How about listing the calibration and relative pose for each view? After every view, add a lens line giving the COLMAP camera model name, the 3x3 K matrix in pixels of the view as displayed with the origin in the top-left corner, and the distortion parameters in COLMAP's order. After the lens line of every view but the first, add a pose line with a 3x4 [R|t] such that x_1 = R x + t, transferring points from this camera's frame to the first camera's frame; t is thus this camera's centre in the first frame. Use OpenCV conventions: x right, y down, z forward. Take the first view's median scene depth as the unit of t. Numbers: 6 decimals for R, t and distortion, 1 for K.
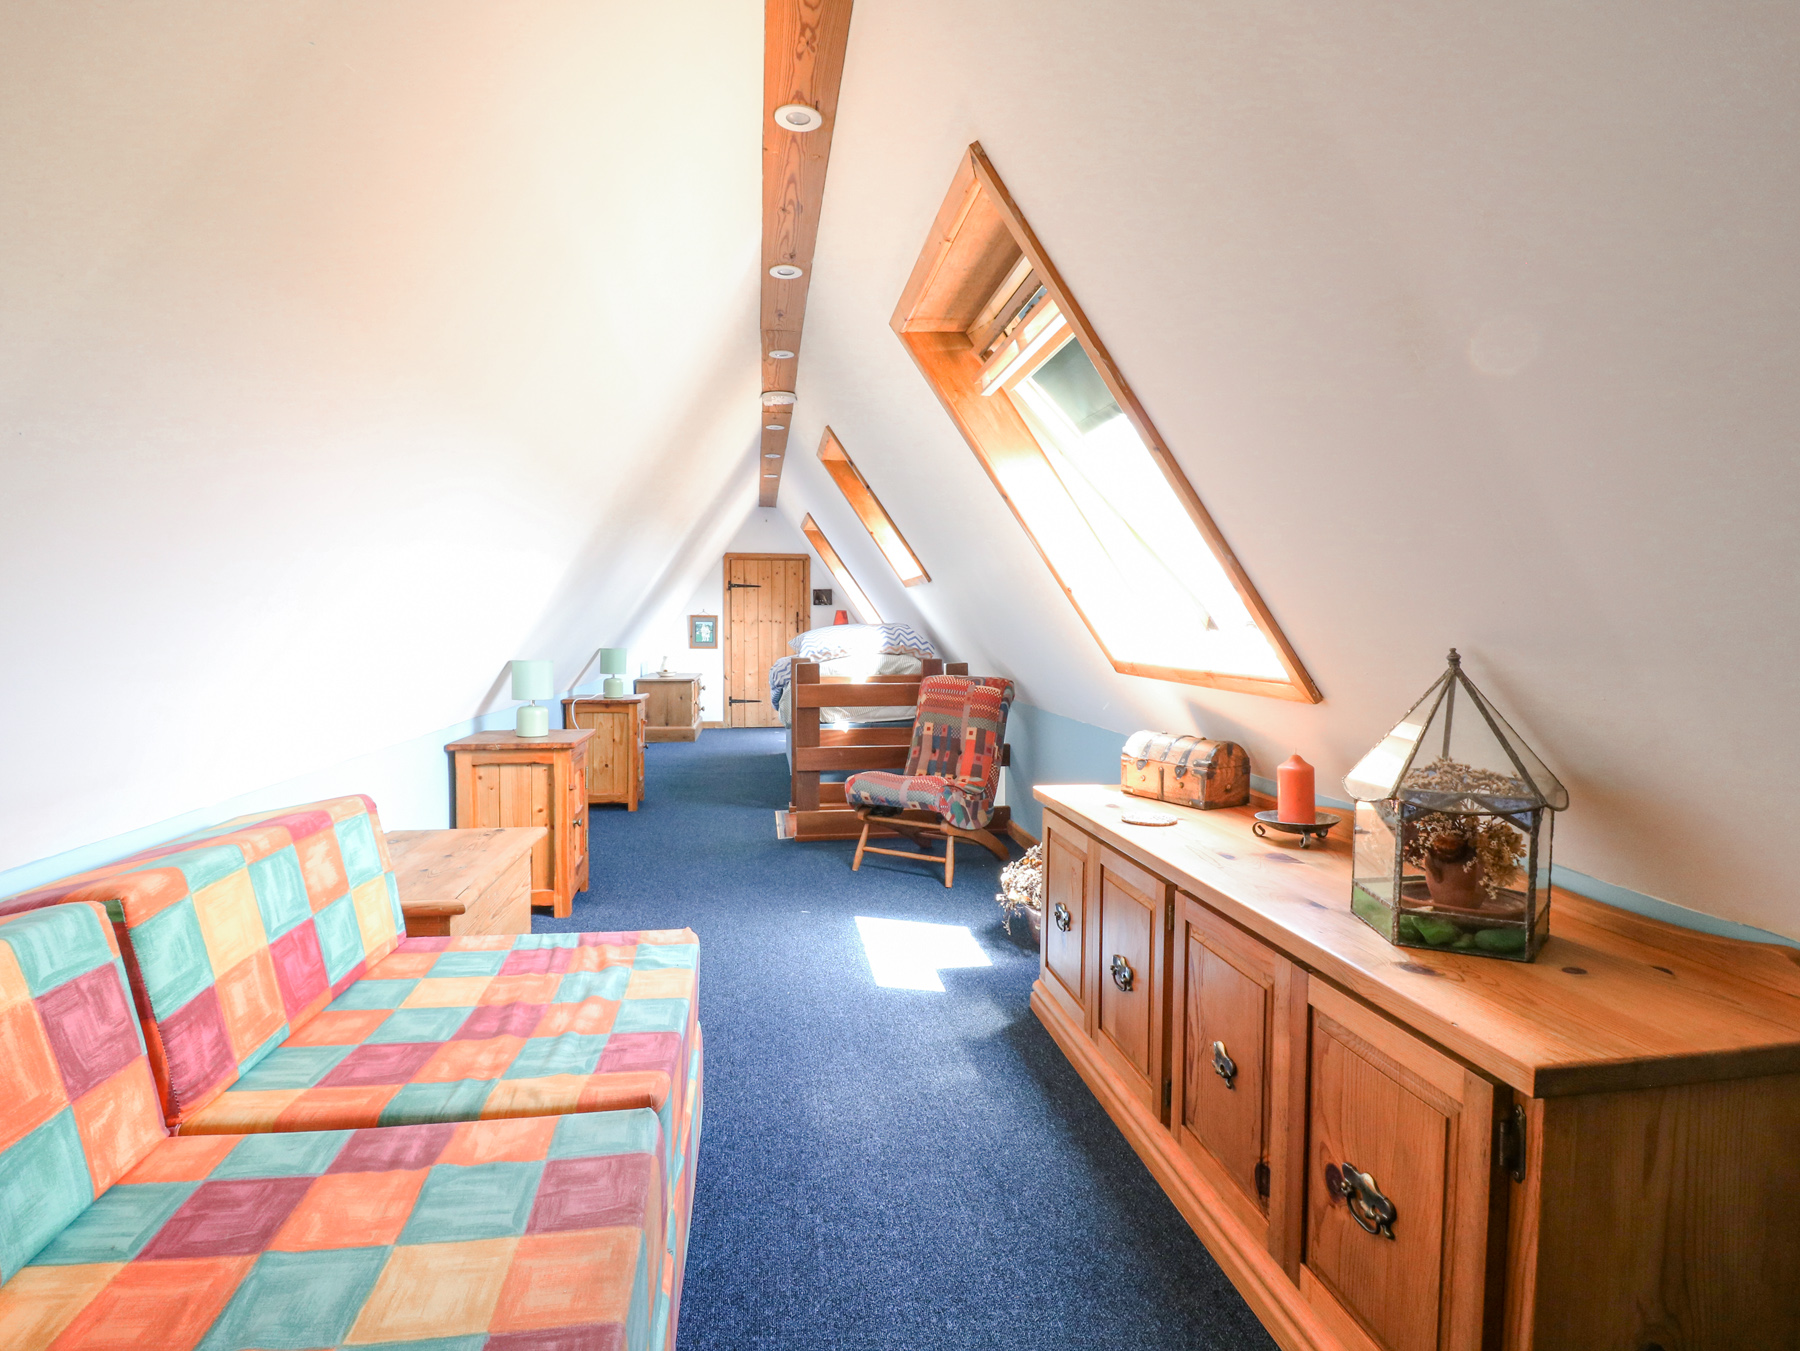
lens RADIAL K [[944.4, 0, 896.3], [0, 944.4, 673.6], [0, 0, 1]] dist [-0.002376, -0.011543]
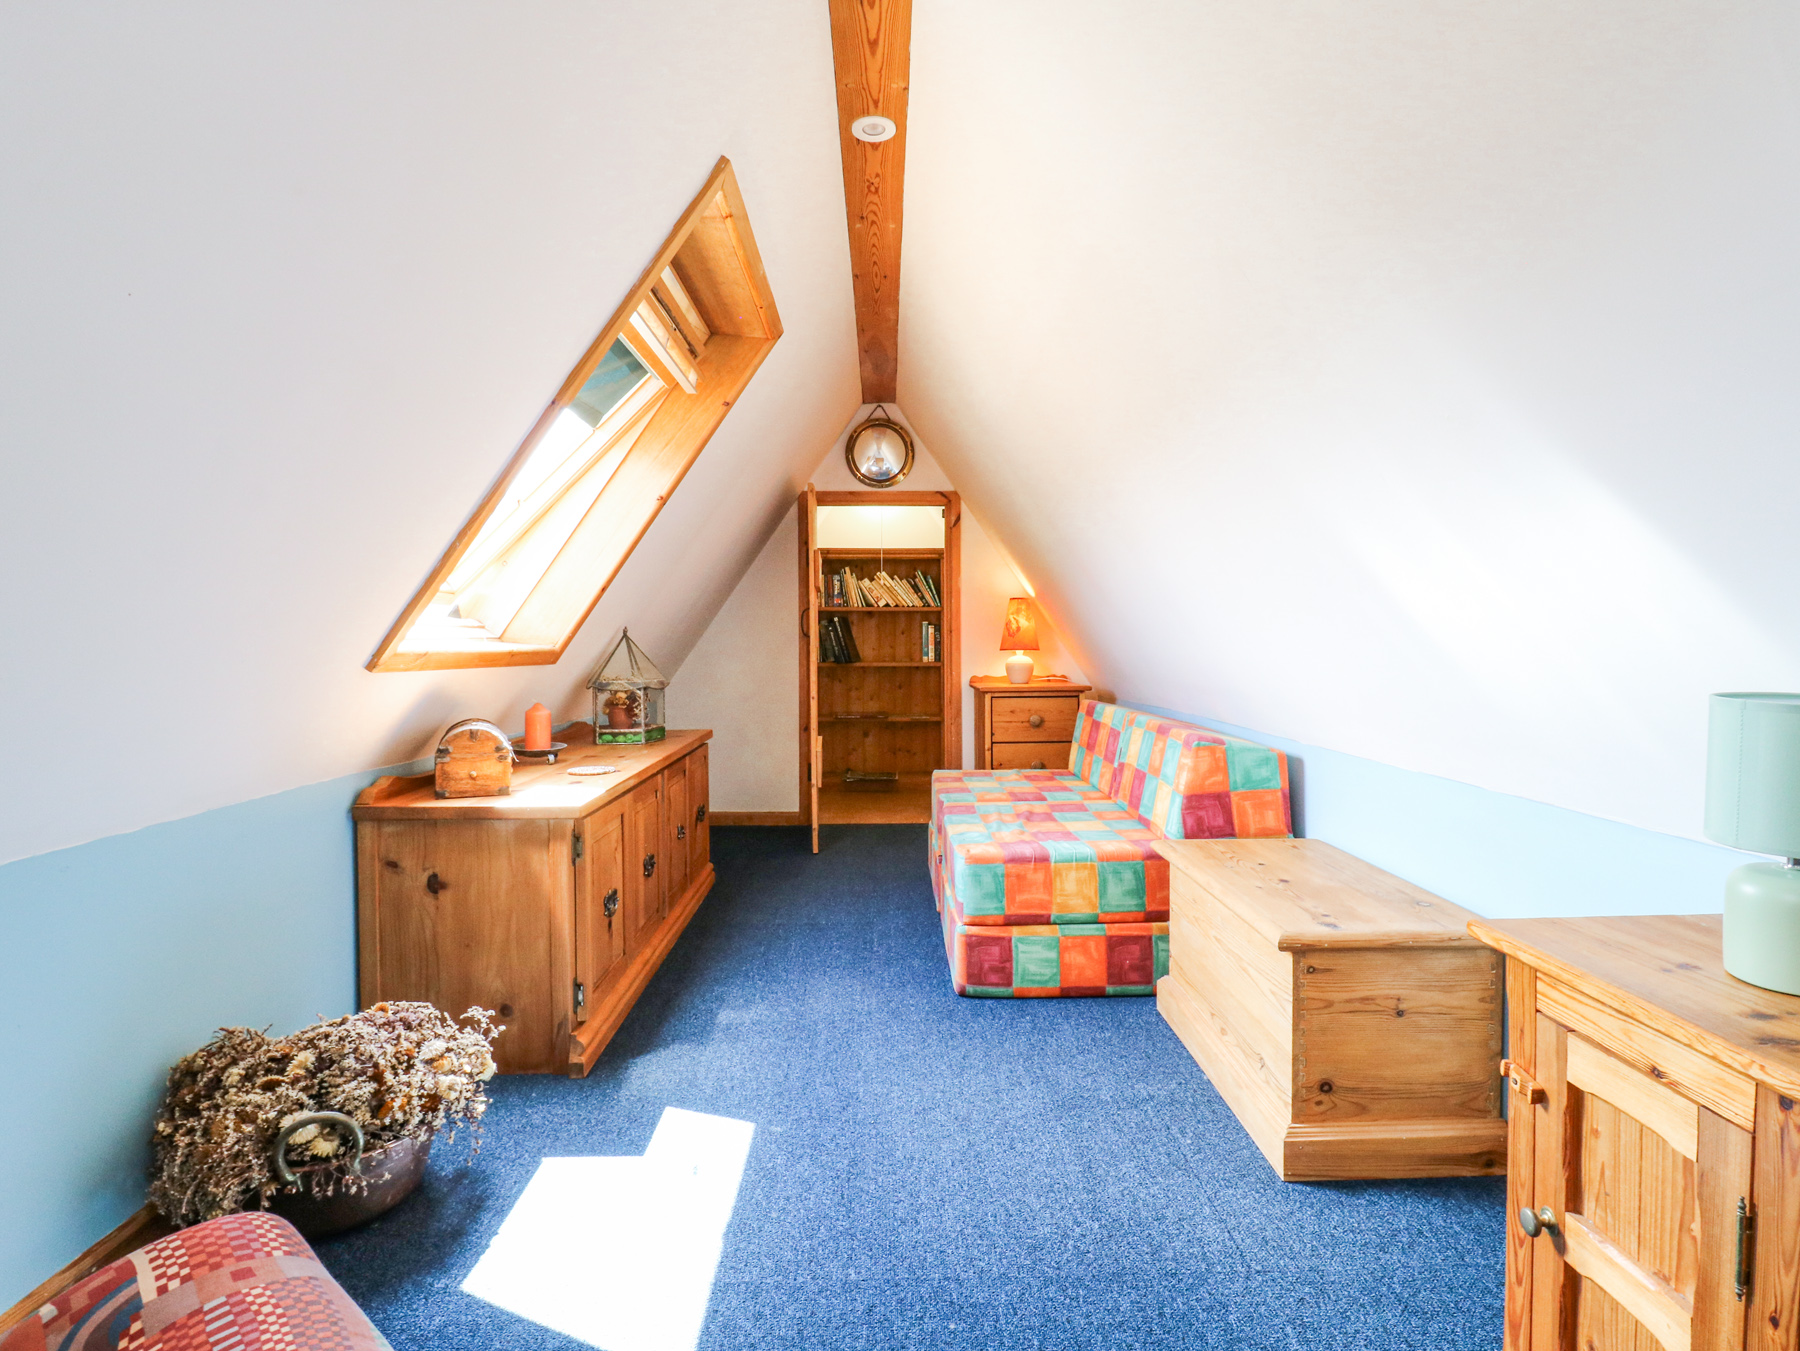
lens RADIAL K [[944.4, 0, 900.9], [0, 944.4, 669.4], [0, 0, 1]] dist [-0.002376, -0.011543]
pose [[-0.991731, -0.004887, 0.128241, -0.109223], [0.005289, 0.996869, 0.078897, -0.026436], [-0.128225, 0.078922, -0.988600, 0.835577]]
